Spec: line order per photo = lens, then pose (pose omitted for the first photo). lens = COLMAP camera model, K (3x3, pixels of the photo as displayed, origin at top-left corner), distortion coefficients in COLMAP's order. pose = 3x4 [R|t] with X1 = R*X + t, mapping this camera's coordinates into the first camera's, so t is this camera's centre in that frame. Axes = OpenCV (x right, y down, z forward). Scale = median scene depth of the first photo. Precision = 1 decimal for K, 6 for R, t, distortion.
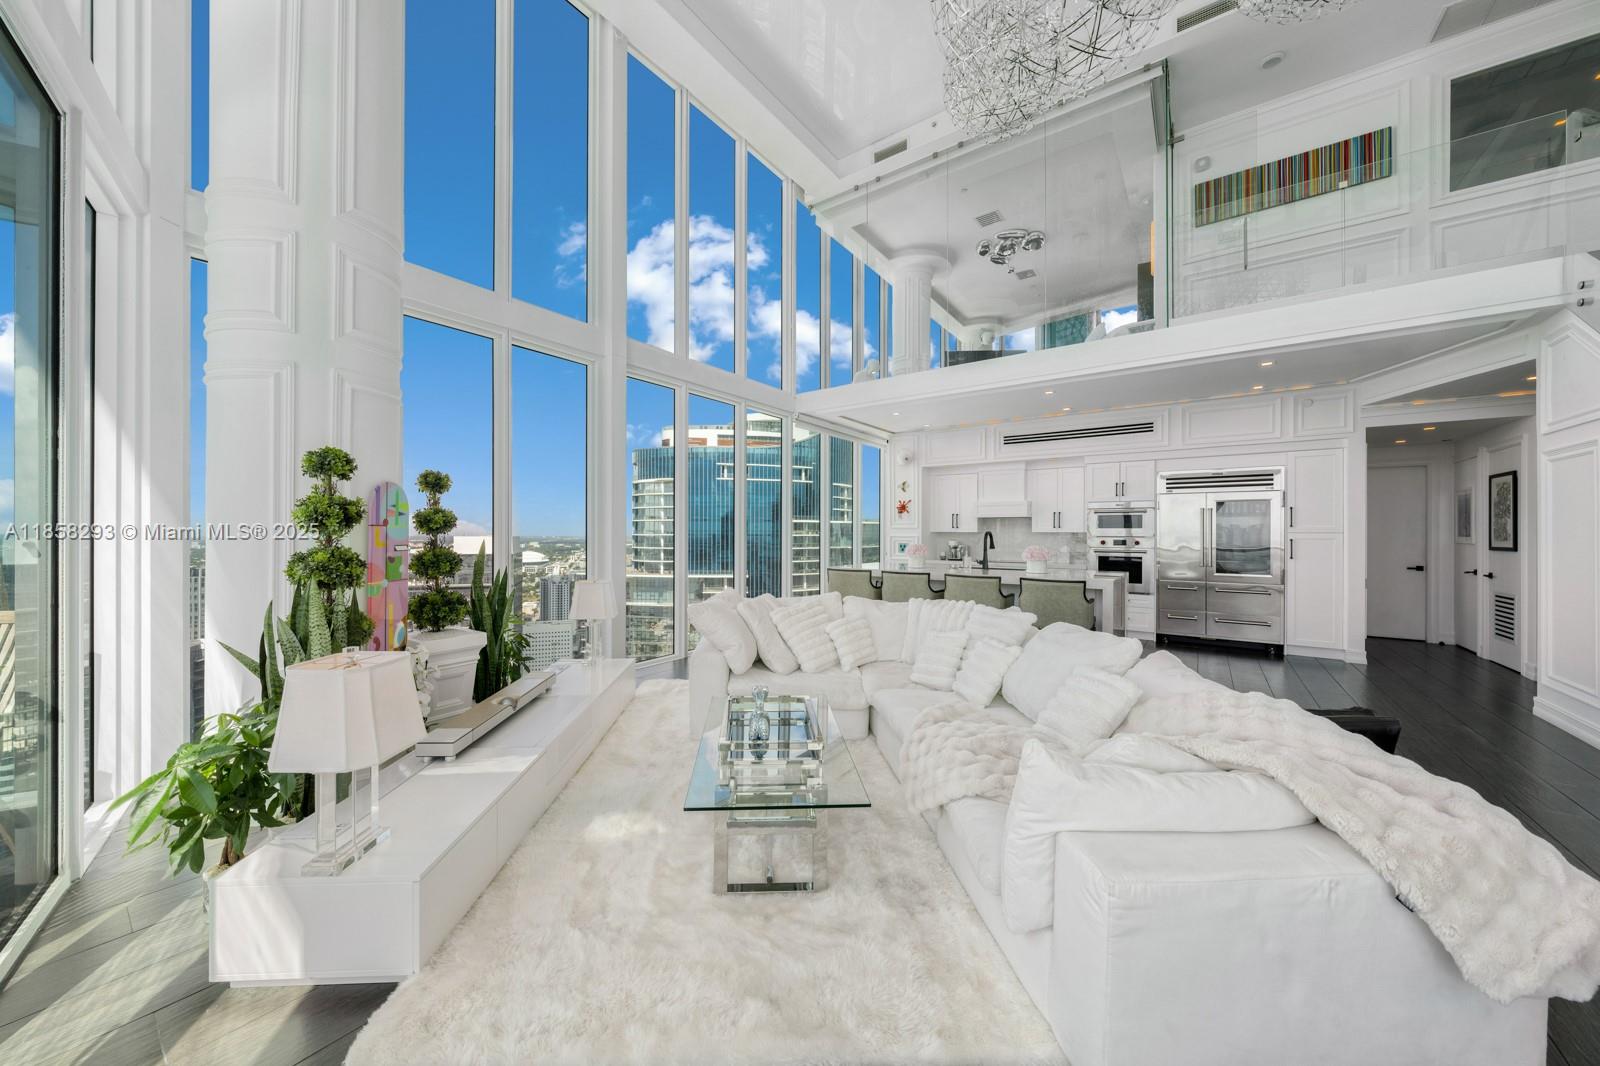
lens RADIAL K [[556.7, 0, 790.5], [0, 556.7, 533.0], [0, 0, 1]] dist [-0.002771, -0.000068]
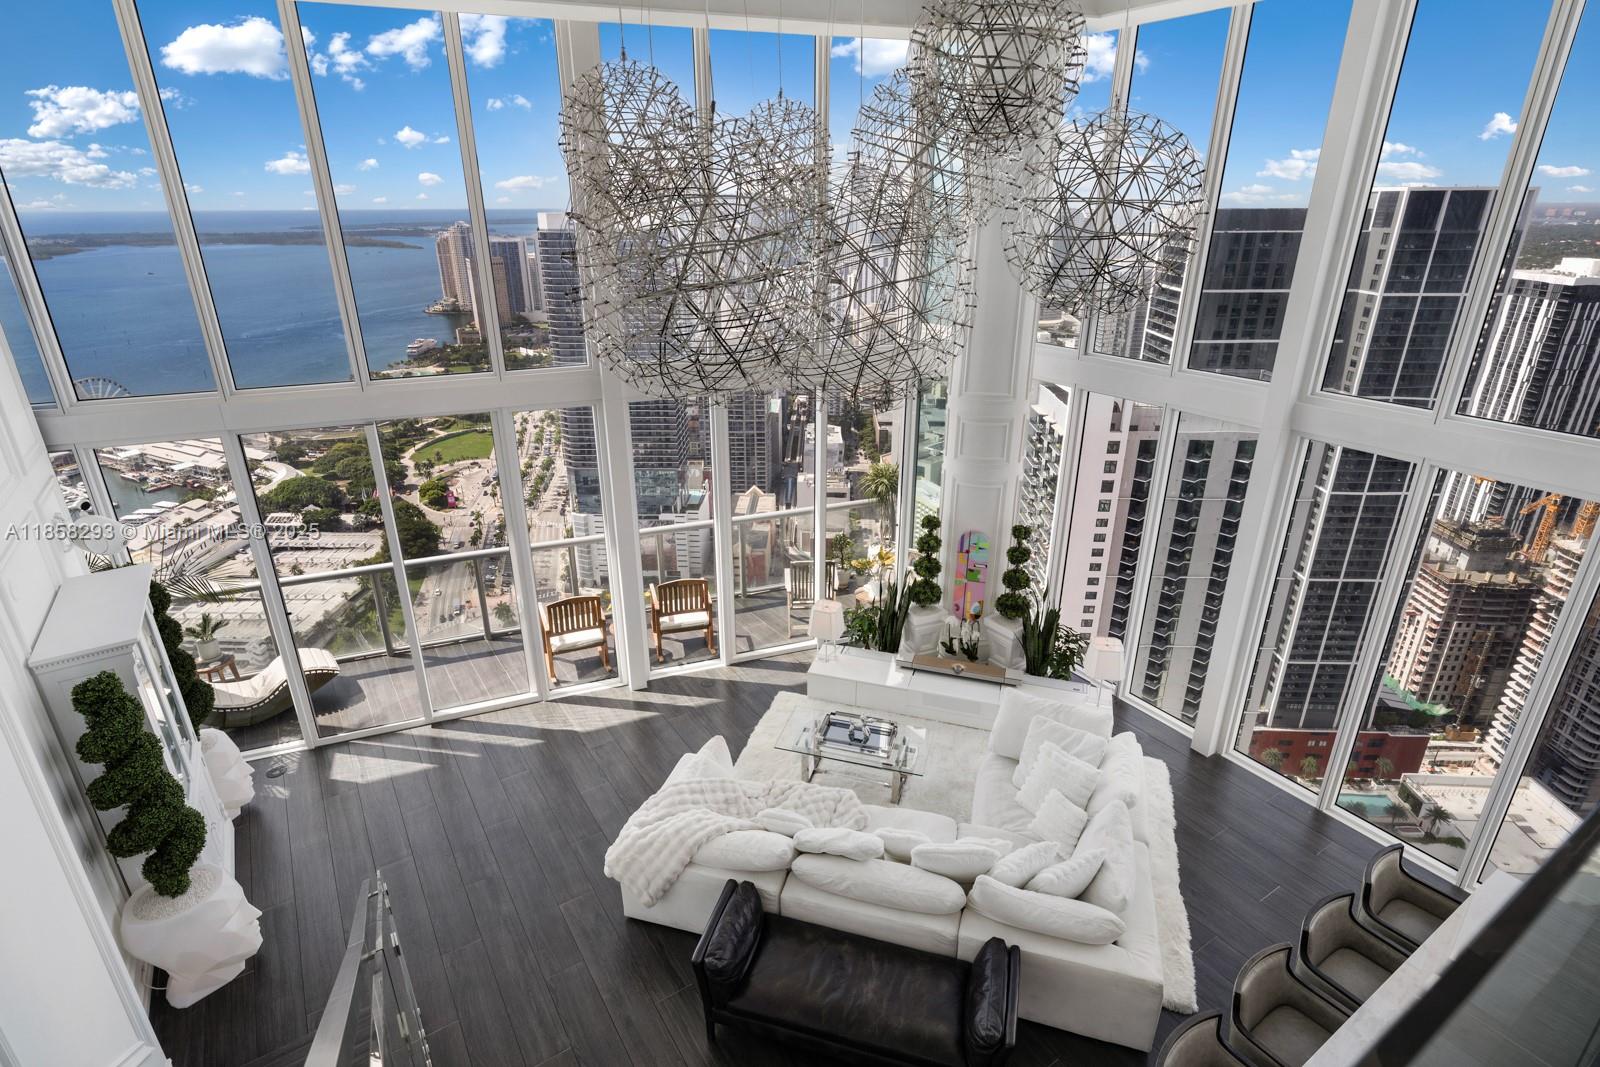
lens RADIAL K [[814.9, 0, 787.1], [0, 814.9, 529.5], [0, 0, 1]] dist [0.014381, -0.001425]
pose [[-0.362580, 0.348305, -0.864418, 0.869846], [-0.000159, 0.927512, 0.373794, -0.525710], [0.931953, 0.135668, -0.336242, 0.631743]]
